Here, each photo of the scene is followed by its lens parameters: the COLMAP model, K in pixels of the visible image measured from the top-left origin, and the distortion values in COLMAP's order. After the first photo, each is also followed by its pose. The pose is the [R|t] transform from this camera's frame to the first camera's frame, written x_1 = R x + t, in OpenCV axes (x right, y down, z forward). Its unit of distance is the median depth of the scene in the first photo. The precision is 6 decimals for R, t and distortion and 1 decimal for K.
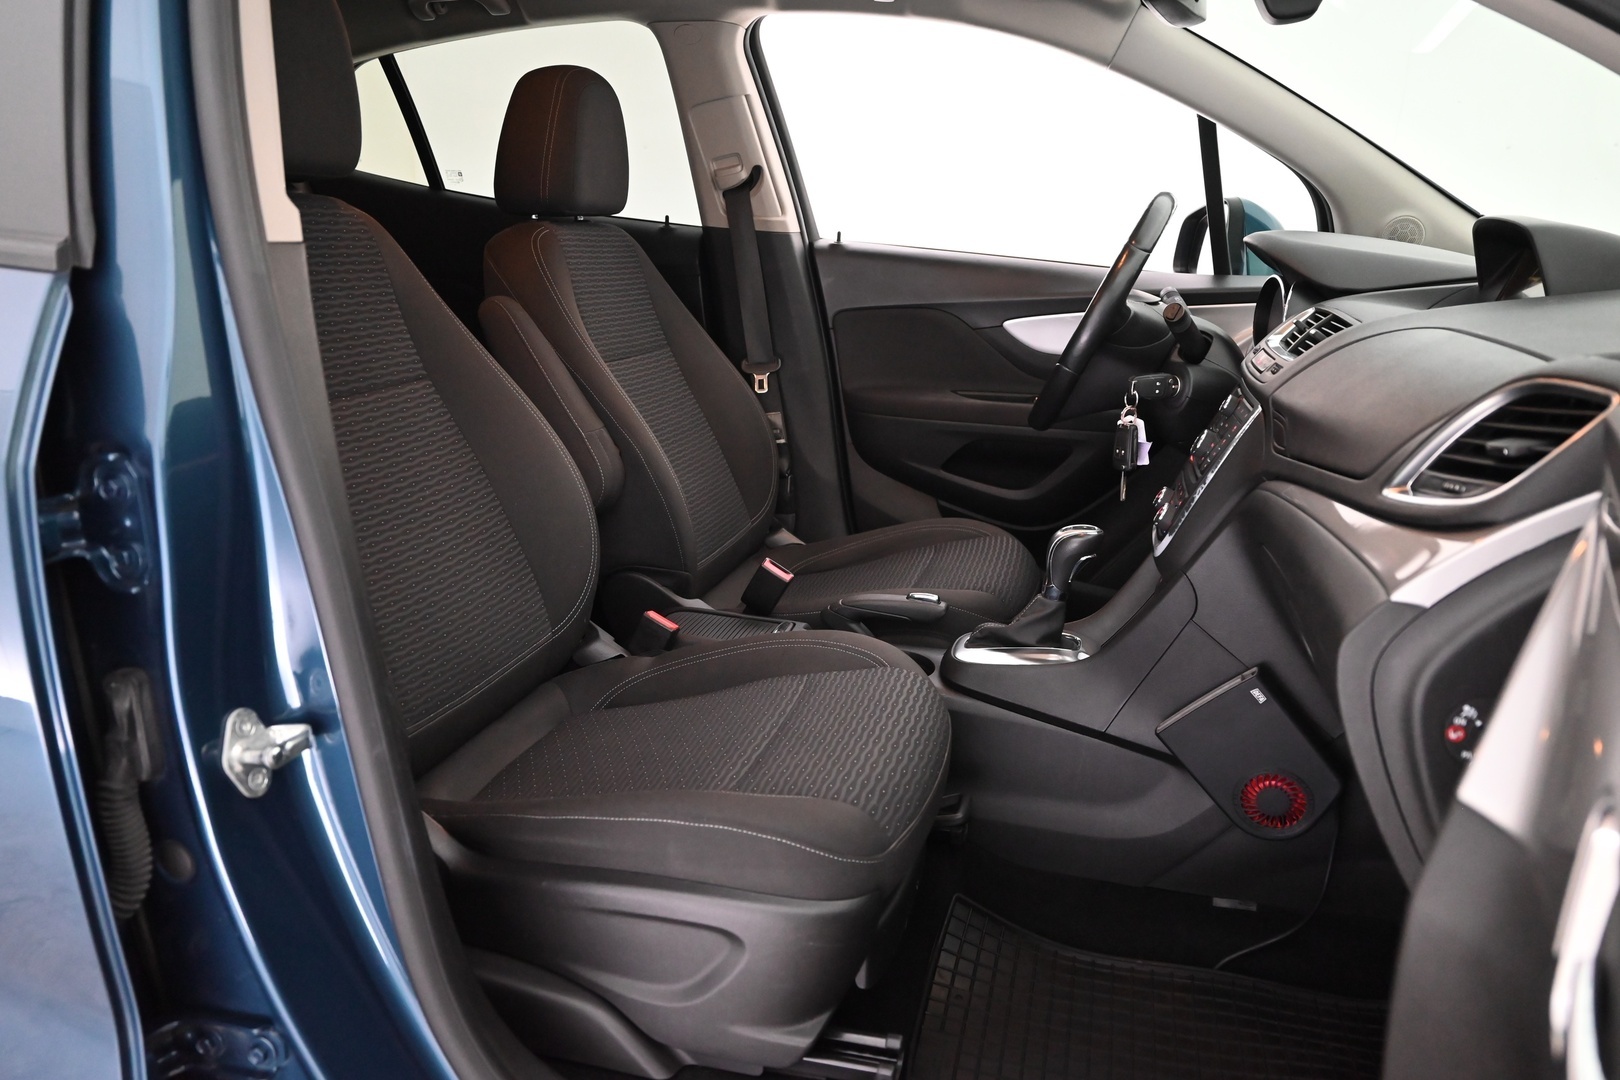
lens RADIAL K [[1125.1, 0, 812.7], [0, 1125.1, 542.6], [0, 0, 1]] dist [0.012132, -0.002883]
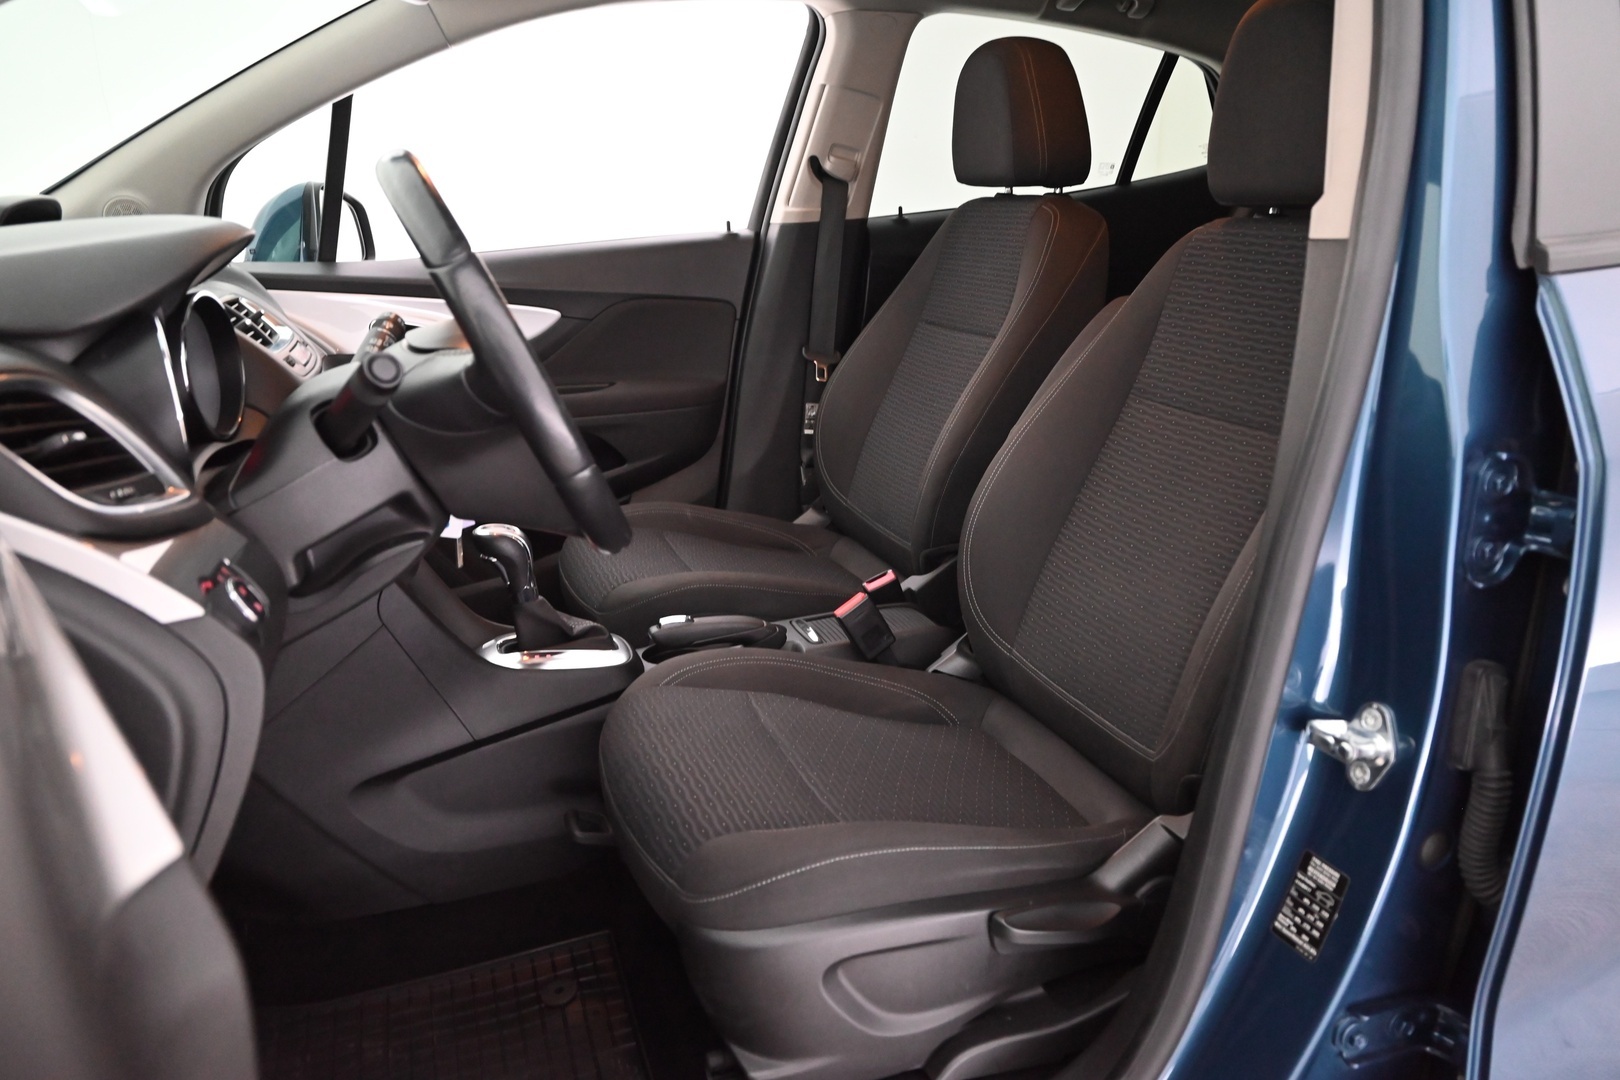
lens RADIAL K [[1125.1, 0, 815.2], [0, 1125.1, 538.9], [0, 0, 1]] dist [0.012132, -0.002883]
pose [[-0.511576, -0.292148, 0.808047, -1.162828], [0.272838, 0.836520, 0.475177, -0.664271], [-0.814769, 0.463555, -0.348235, 1.925294]]
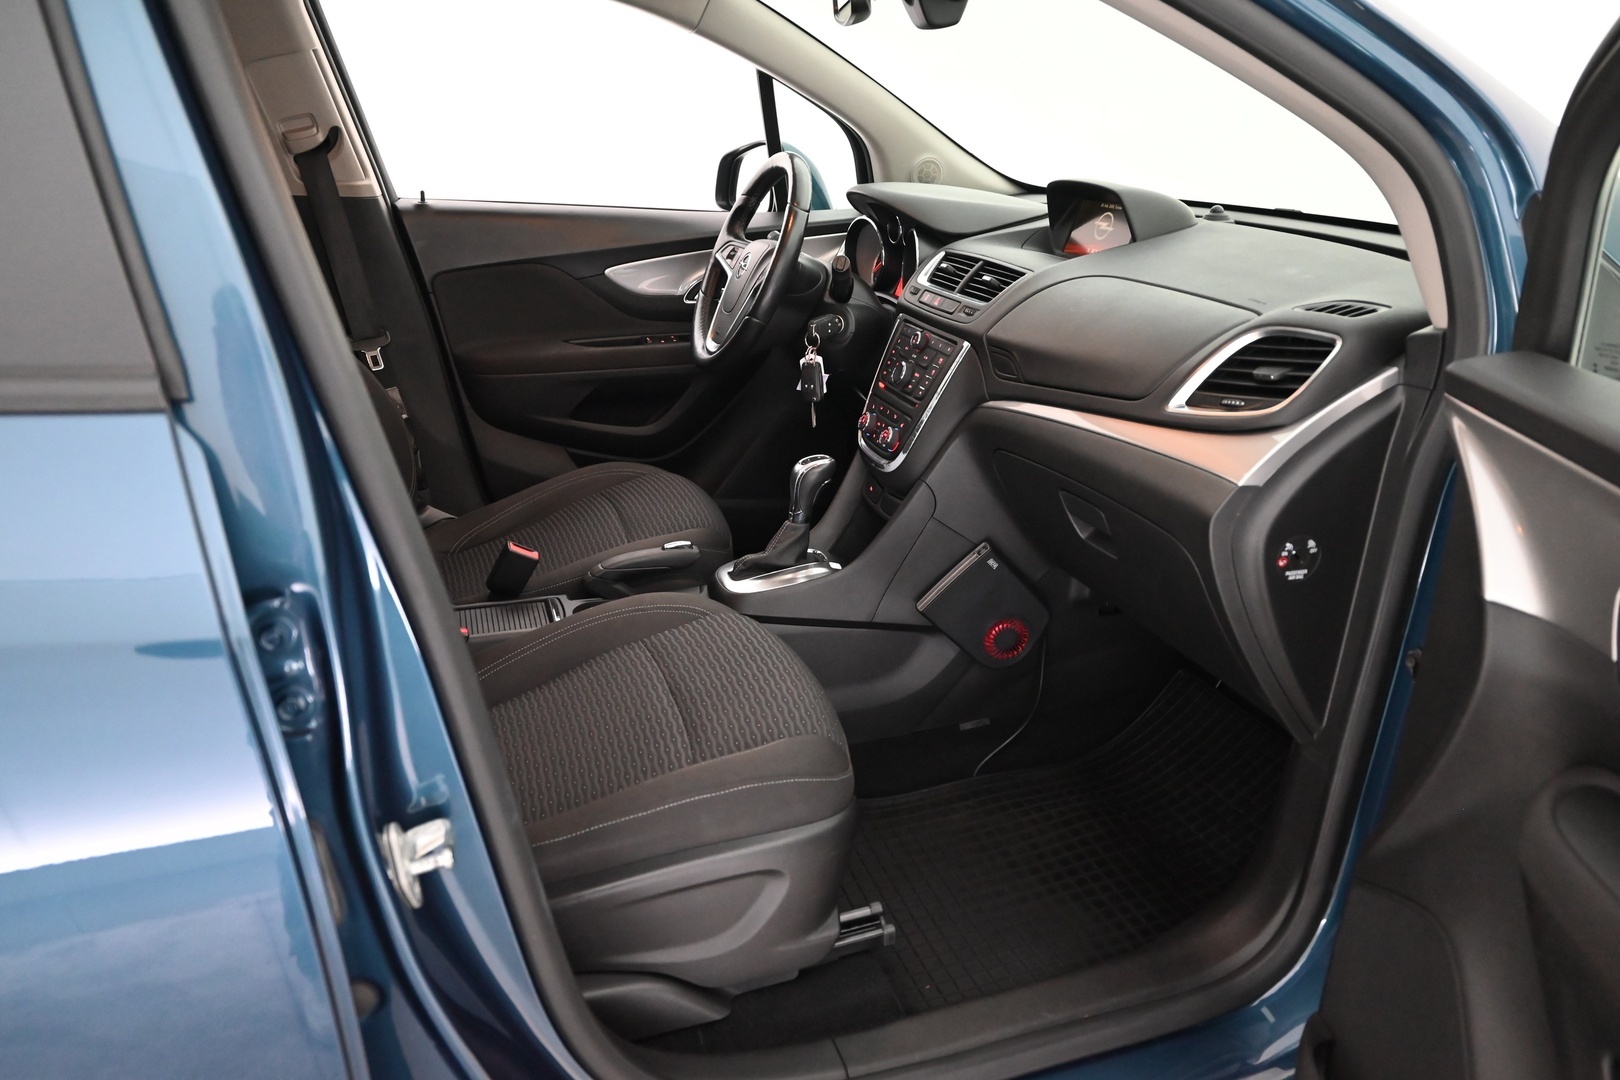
lens RADIAL K [[1125.1, 0, 816.3], [0, 1125.1, 543.5], [0, 0, 1]] dist [0.012132, -0.002883]
pose [[0.837833, -0.221613, 0.498922, -0.334395], [0.173770, 0.974625, 0.141102, -0.084588], [-0.517532, -0.031522, 0.855083, -0.003074]]
